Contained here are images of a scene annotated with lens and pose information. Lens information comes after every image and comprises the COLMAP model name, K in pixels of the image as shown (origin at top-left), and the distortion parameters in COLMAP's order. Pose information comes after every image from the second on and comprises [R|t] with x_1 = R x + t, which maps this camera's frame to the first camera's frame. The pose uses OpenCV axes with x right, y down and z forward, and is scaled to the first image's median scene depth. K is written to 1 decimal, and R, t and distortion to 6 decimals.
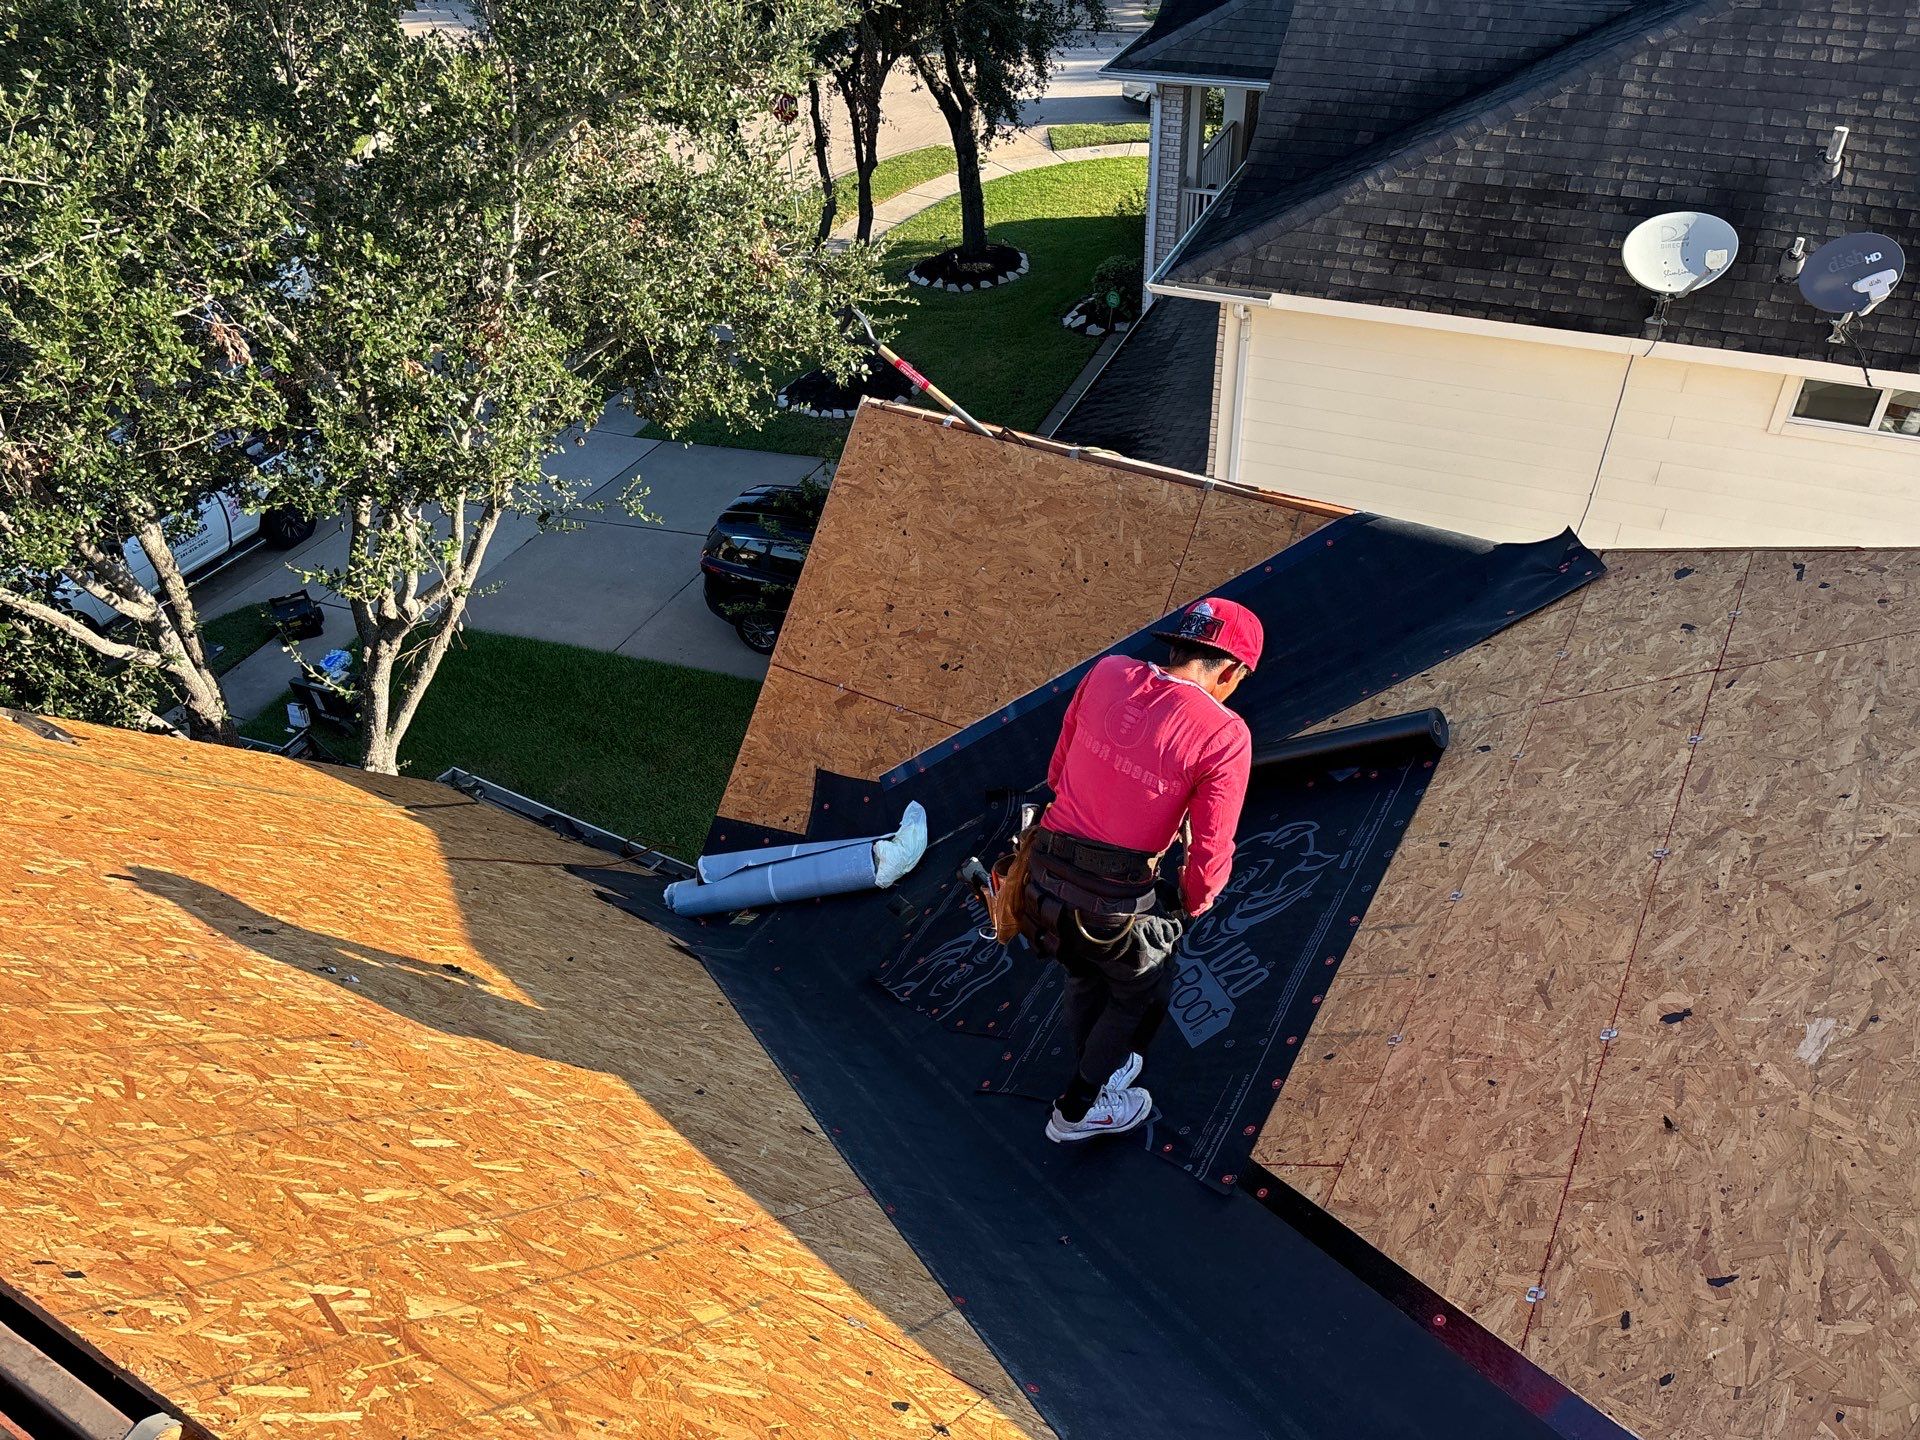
lens RADIAL K [[1370.2, 0, 960.0], [0, 1370.2, 720.0], [0, 0, 1]] dist [0.033325, -0.038413]
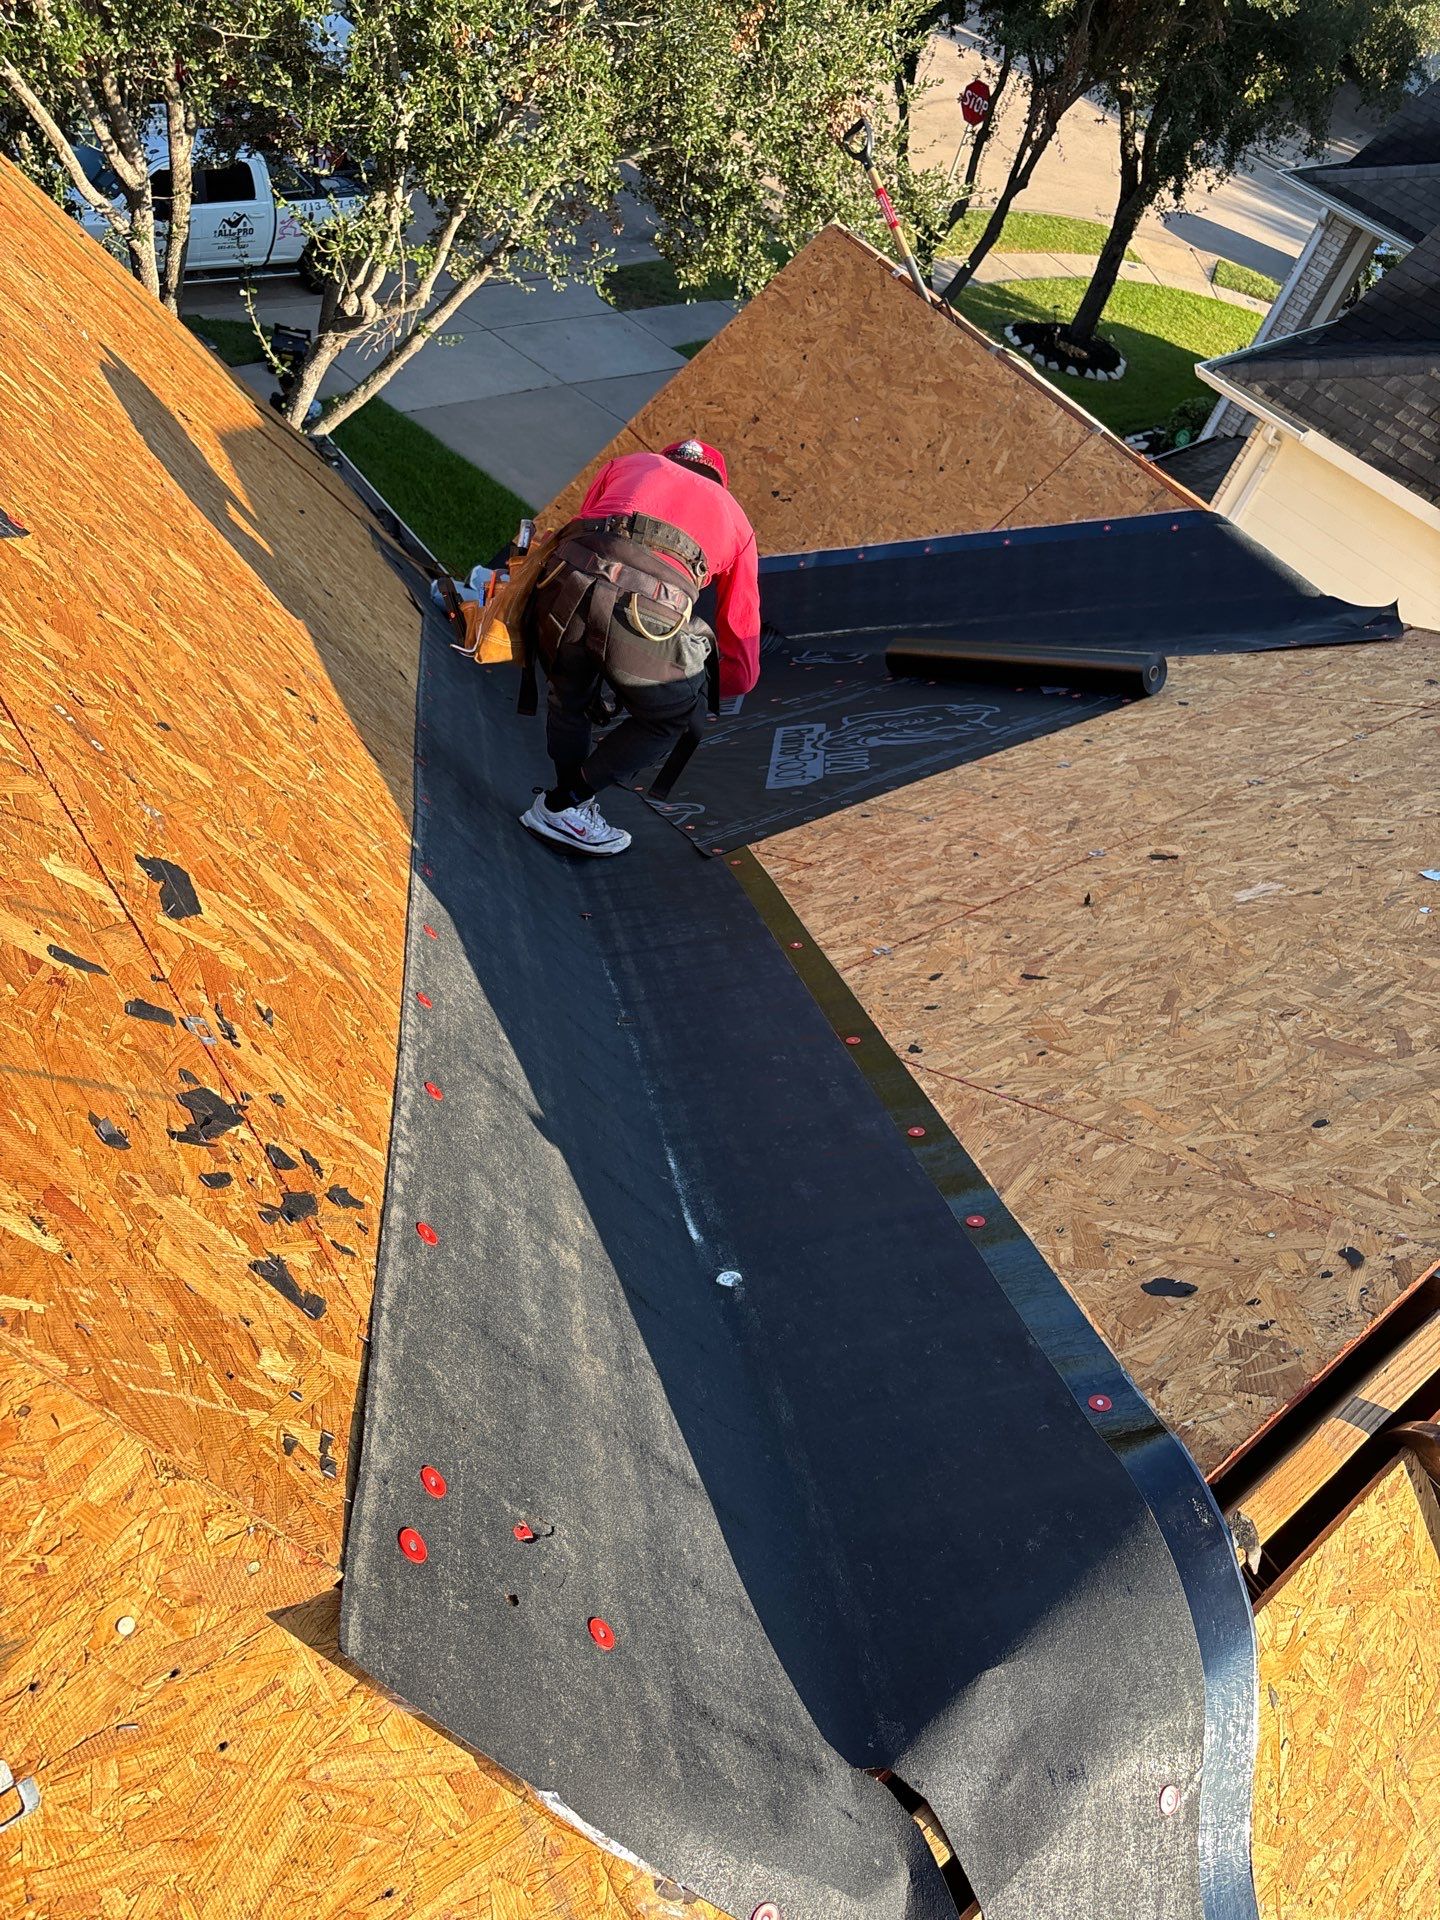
lens RADIAL K [[1385.4, 0, 720.0], [0, 1385.4, 960.0], [0, 0, 1]] dist [0.002096, -0.010000]
pose [[0.882555, 0.467429, -0.051055, 0.120554], [-0.459452, 0.880358, 0.117782, 0.117550], [0.100002, -0.080492, 0.991726, -0.019296]]
